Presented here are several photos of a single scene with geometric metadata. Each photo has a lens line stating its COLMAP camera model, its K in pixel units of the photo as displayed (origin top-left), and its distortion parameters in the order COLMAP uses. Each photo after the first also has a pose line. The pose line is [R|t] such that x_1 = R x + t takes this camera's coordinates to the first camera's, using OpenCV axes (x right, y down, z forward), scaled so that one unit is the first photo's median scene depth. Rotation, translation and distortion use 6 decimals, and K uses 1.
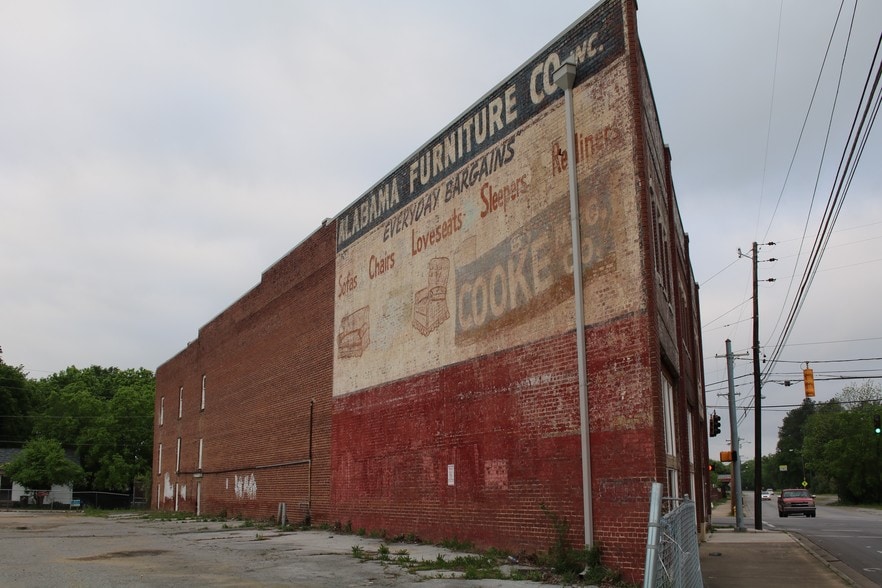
lens RADIAL K [[898.2, 0, 441.0], [0, 898.2, 294.0], [0, 0, 1]] dist [-0.077960, 0.007011]
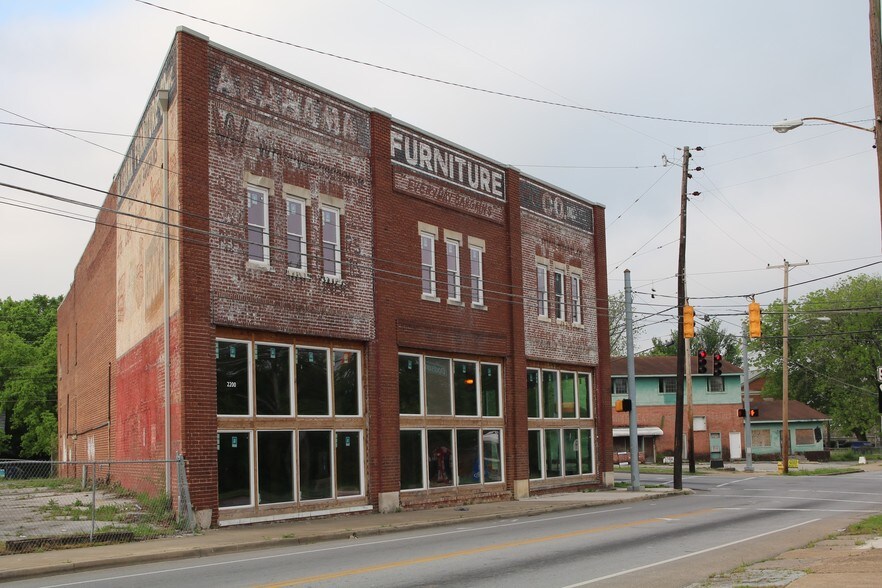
lens RADIAL K [[1391.0, 0, 441.0], [0, 1391.0, 294.0], [0, 0, 1]] dist [-0.041812, 0.081346]
pose [[0.988951, -0.035110, -0.144022, 0.312630], [0.050410, 0.993299, 0.103998, -0.068095], [0.139406, -0.110109, 0.984095, -0.313486]]
